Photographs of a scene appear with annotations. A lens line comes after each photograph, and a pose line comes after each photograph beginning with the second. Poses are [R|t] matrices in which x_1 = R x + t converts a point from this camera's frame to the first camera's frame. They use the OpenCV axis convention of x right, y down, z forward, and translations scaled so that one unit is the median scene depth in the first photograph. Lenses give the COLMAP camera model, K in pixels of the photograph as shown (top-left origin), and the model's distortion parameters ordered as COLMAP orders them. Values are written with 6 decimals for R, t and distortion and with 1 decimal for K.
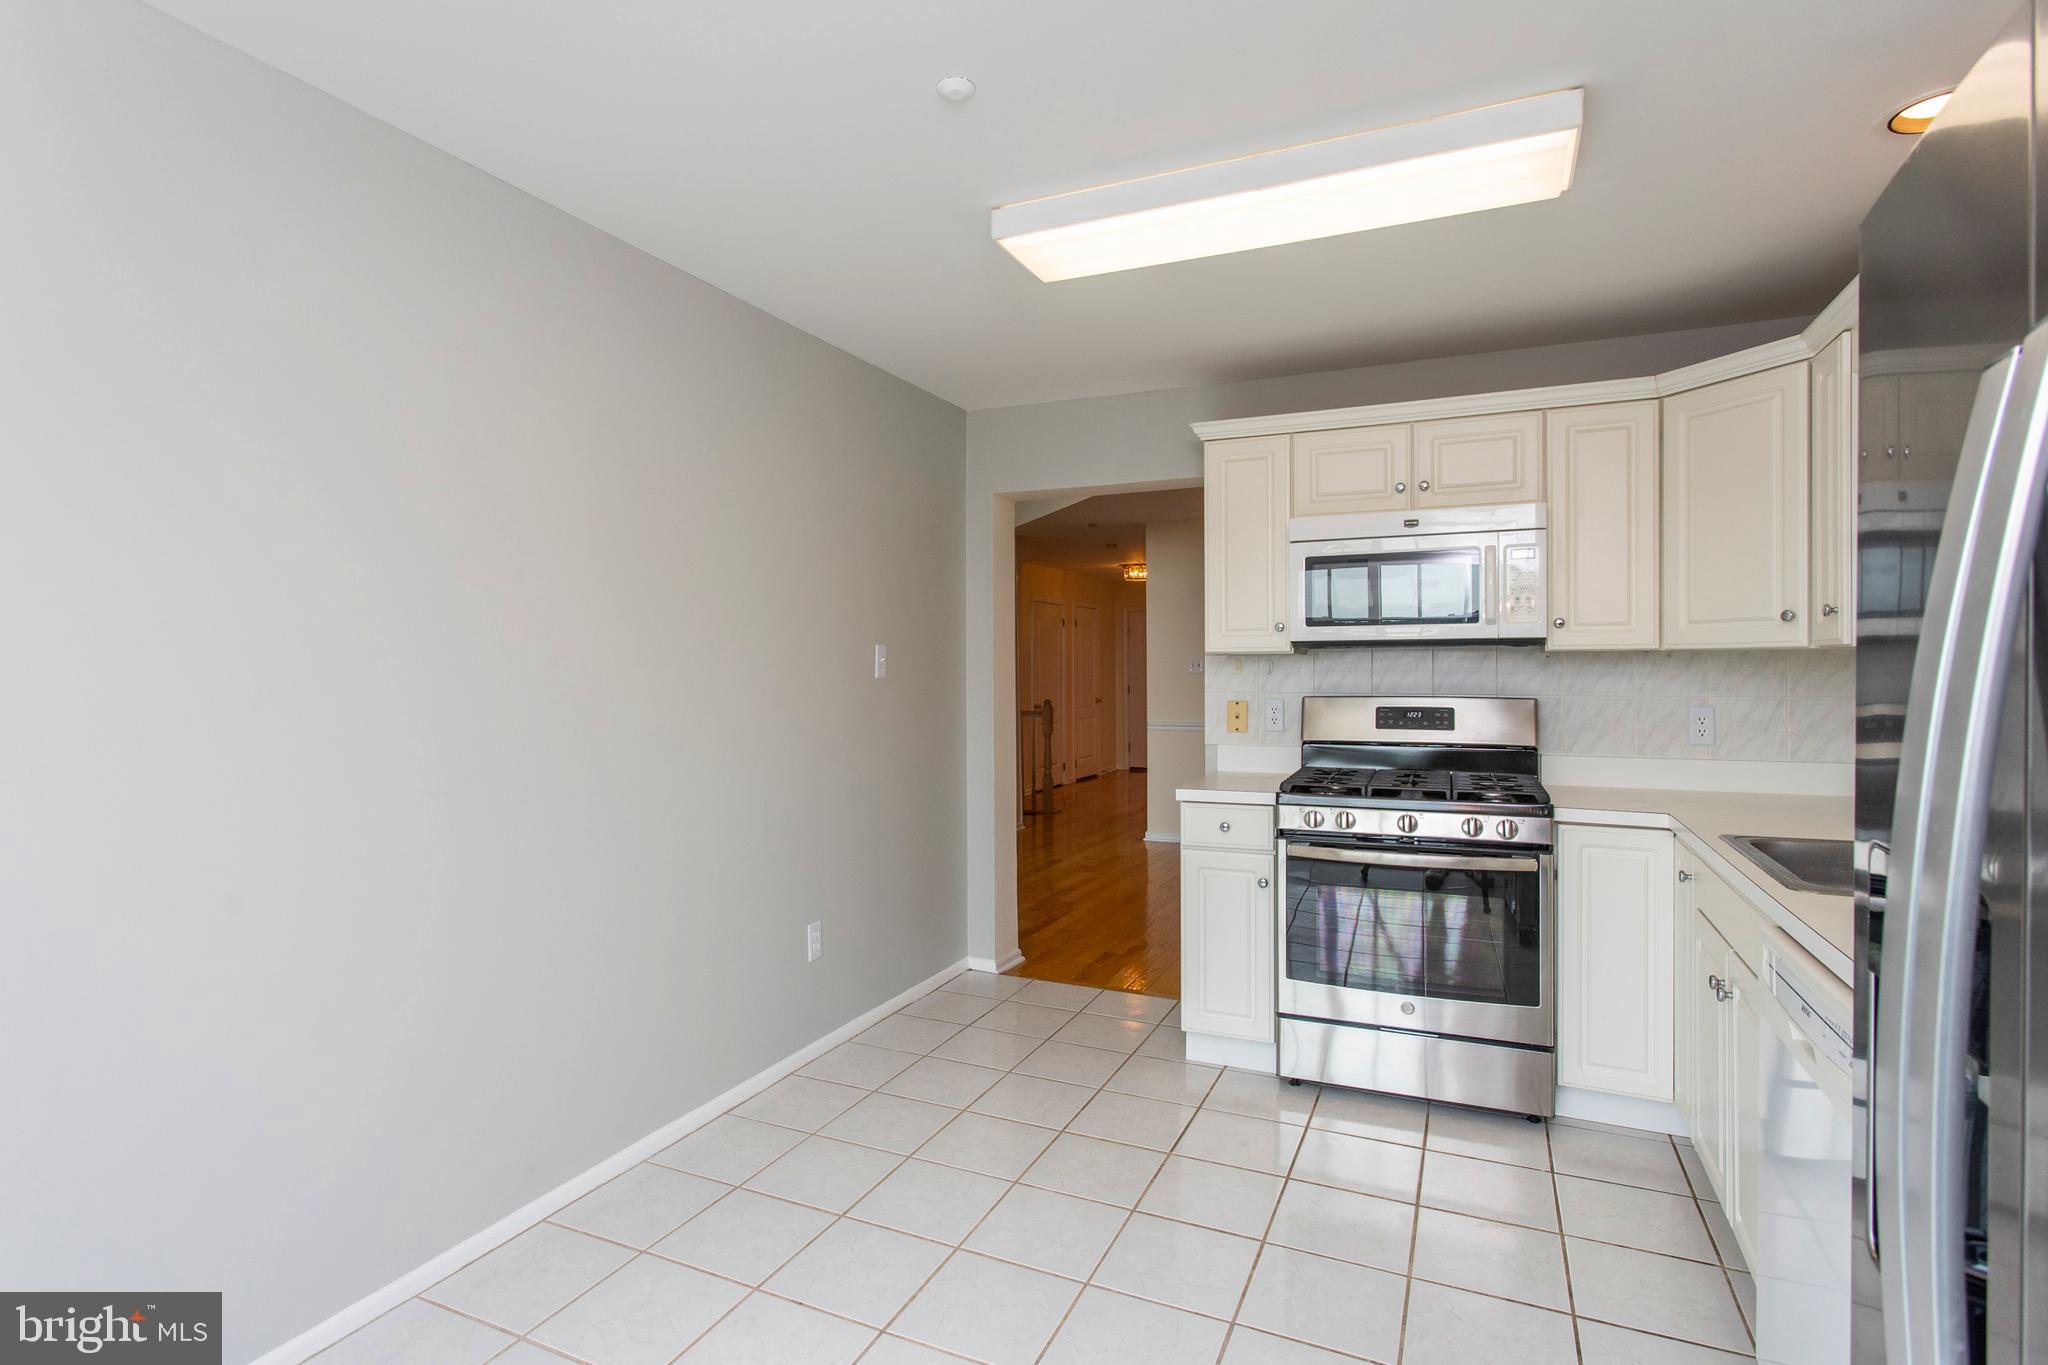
lens RADIAL K [[998.8, 0, 1109.2], [0, 998.8, 668.8], [0, 0, 1]] dist [-0.003893, -0.000123]
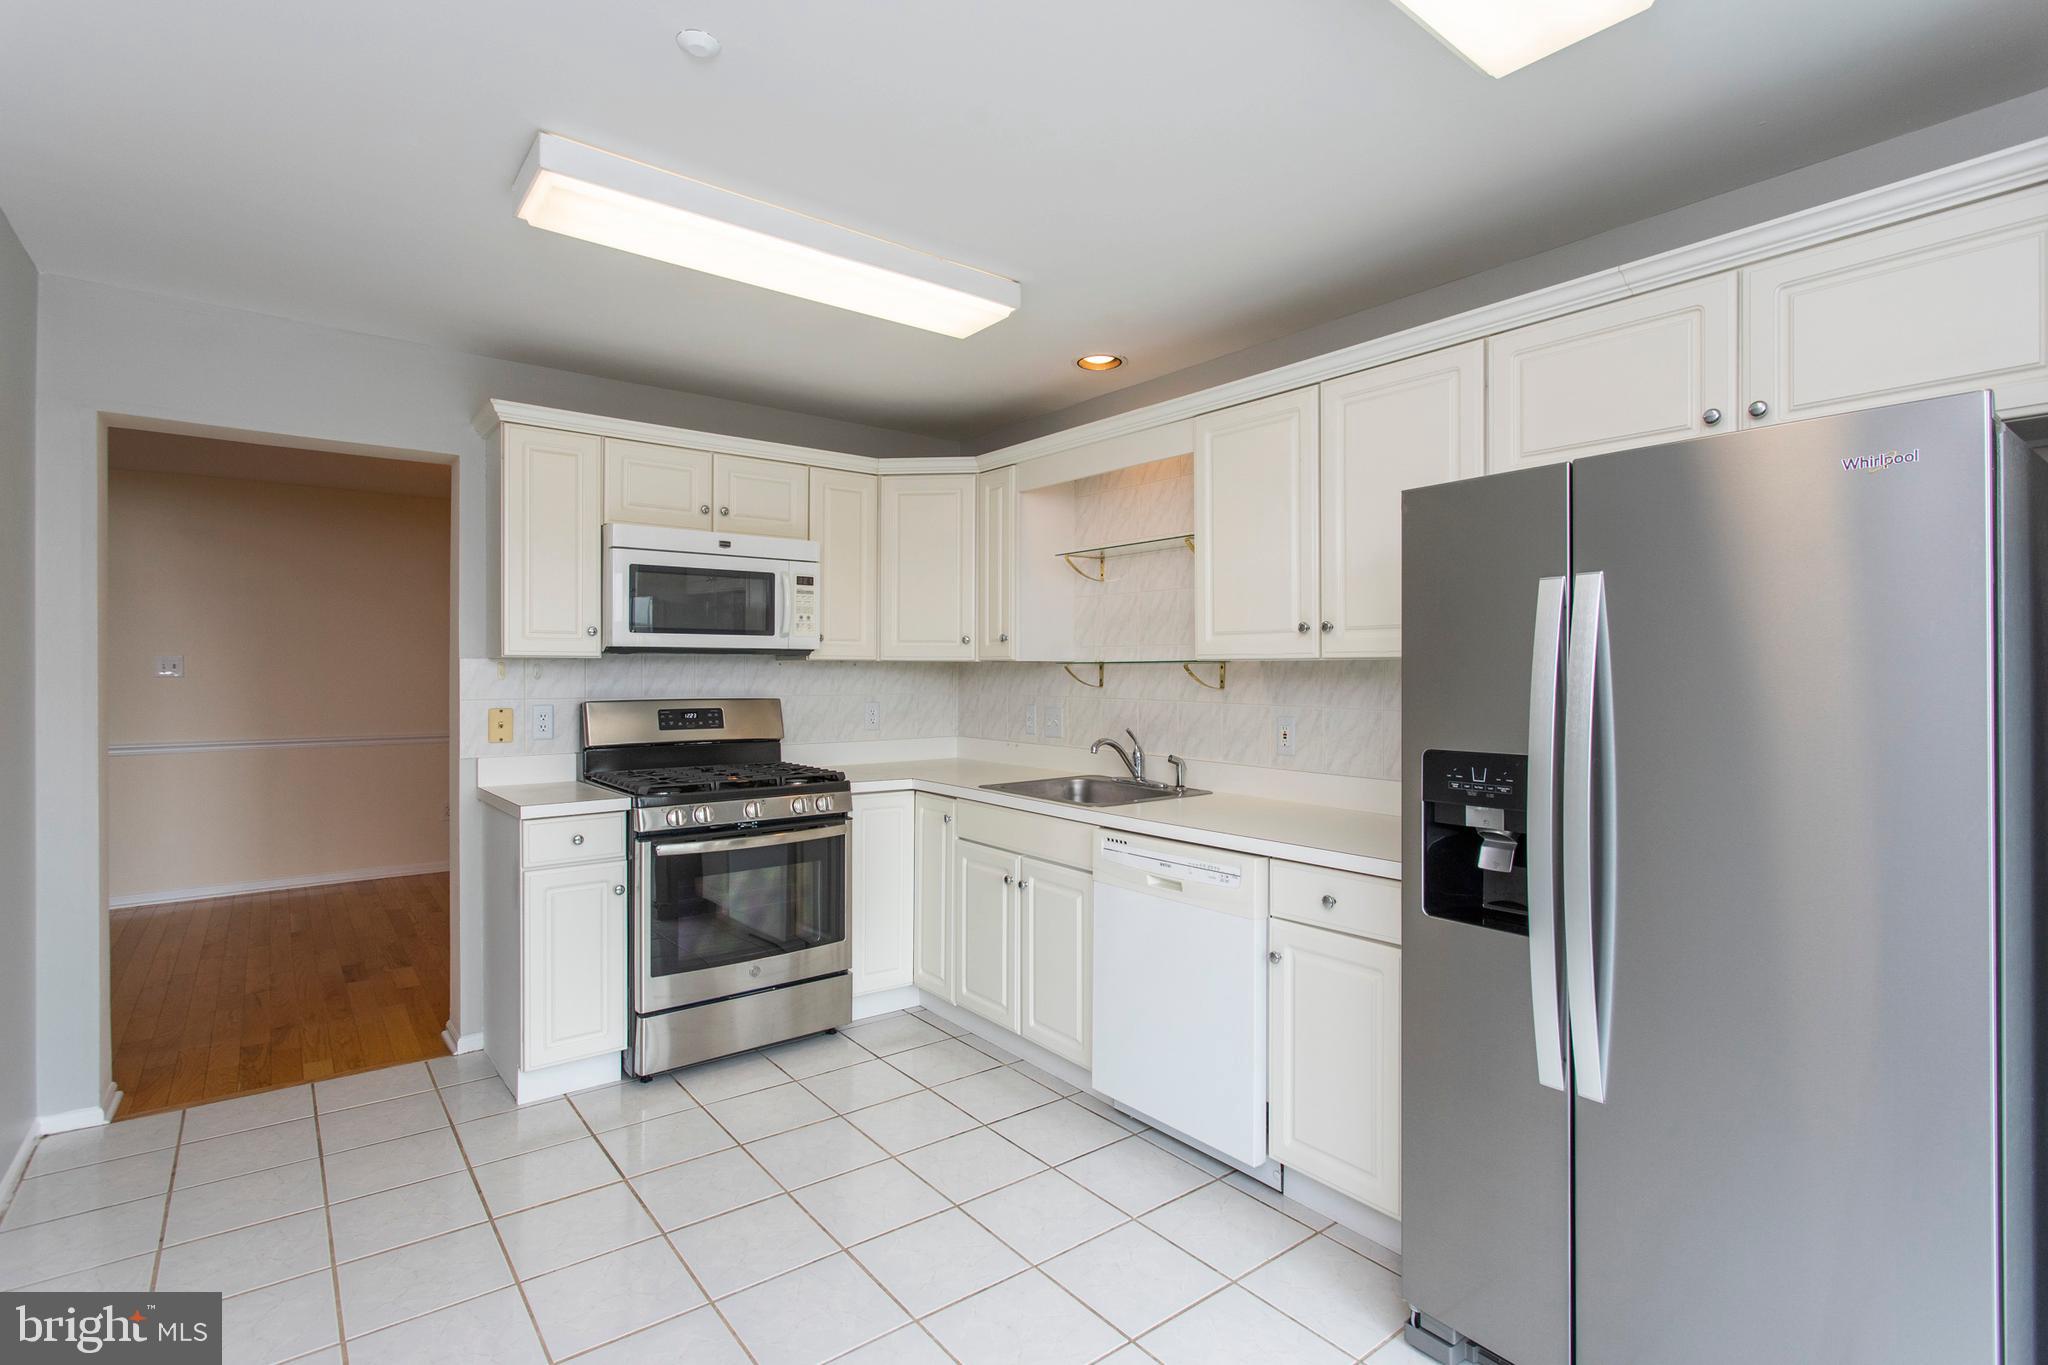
lens RADIAL K [[985.2, 0, 1001.6], [0, 985.2, 675.1], [0, 0, 1]] dist [0.002069, 0.000819]
pose [[0.491282, 0.000075, 0.871000, -0.507386], [-0.005276, 0.999982, 0.002890, -0.003906], [-0.870984, -0.006015, 0.491274, 0.186572]]
